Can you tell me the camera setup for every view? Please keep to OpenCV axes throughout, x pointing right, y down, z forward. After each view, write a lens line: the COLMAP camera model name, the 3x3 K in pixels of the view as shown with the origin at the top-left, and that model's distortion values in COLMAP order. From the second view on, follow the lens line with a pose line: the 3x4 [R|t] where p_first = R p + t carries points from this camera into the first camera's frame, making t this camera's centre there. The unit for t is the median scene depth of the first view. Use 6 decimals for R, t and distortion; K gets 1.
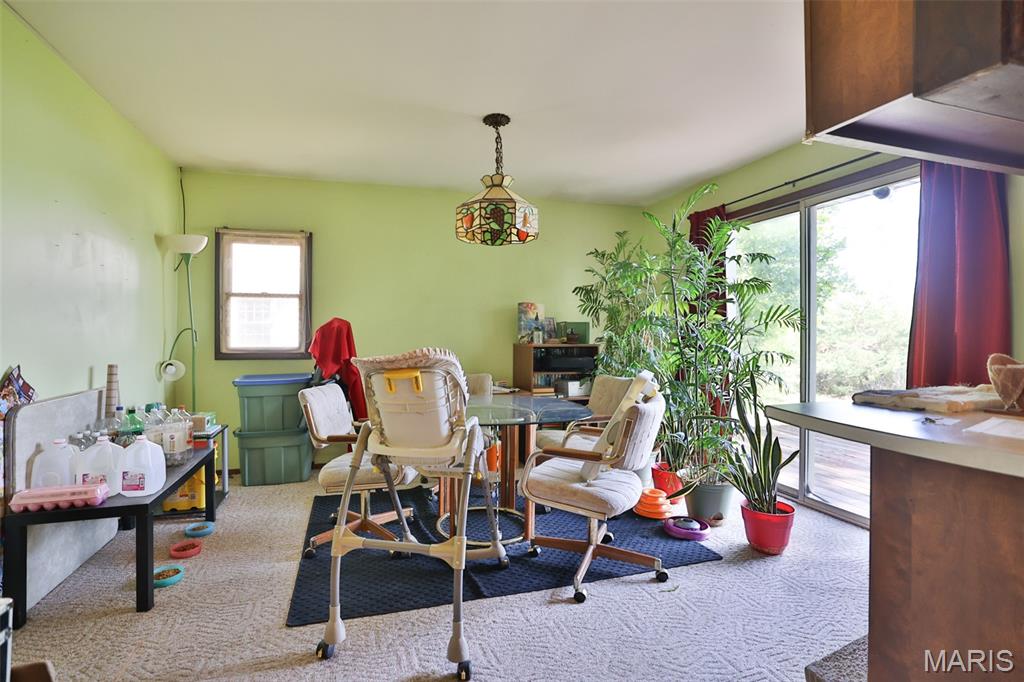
lens RADIAL K [[479.6, 0, 476.5], [0, 479.6, 328.3], [0, 0, 1]] dist [-0.040661, 0.013501]
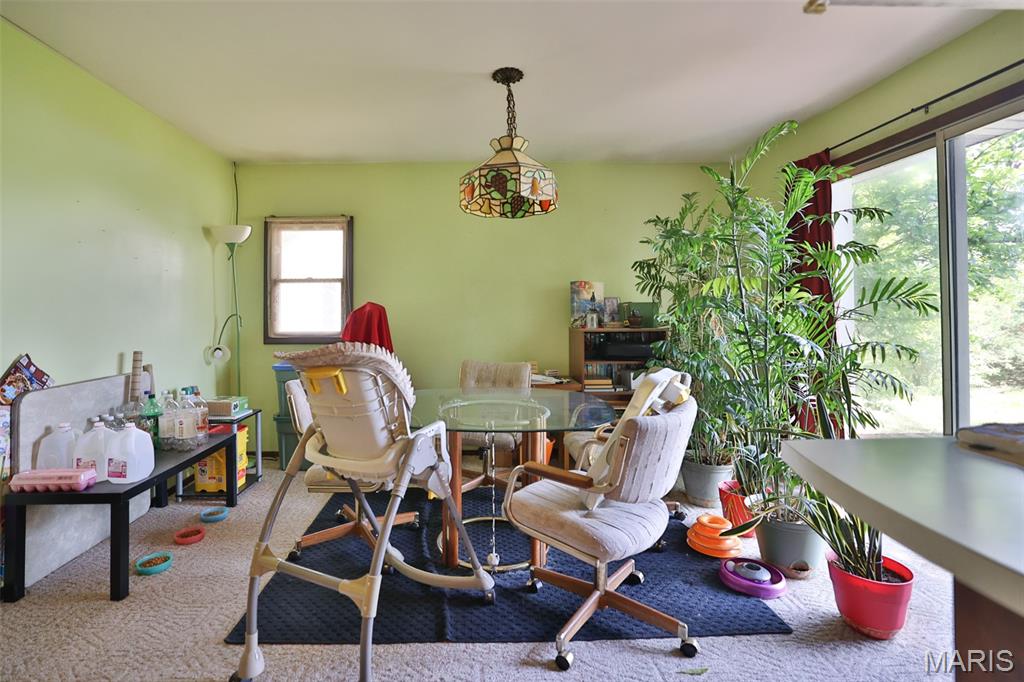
lens RADIAL K [[479.6, 0, 465.9], [0, 479.6, 298.5], [0, 0, 1]] dist [-0.040661, 0.013501]
pose [[0.965234, -0.016553, -0.260864, 0.202439], [0.011911, 0.999742, -0.019366, -0.011361], [0.261117, 0.015586, 0.965181, 0.150385]]
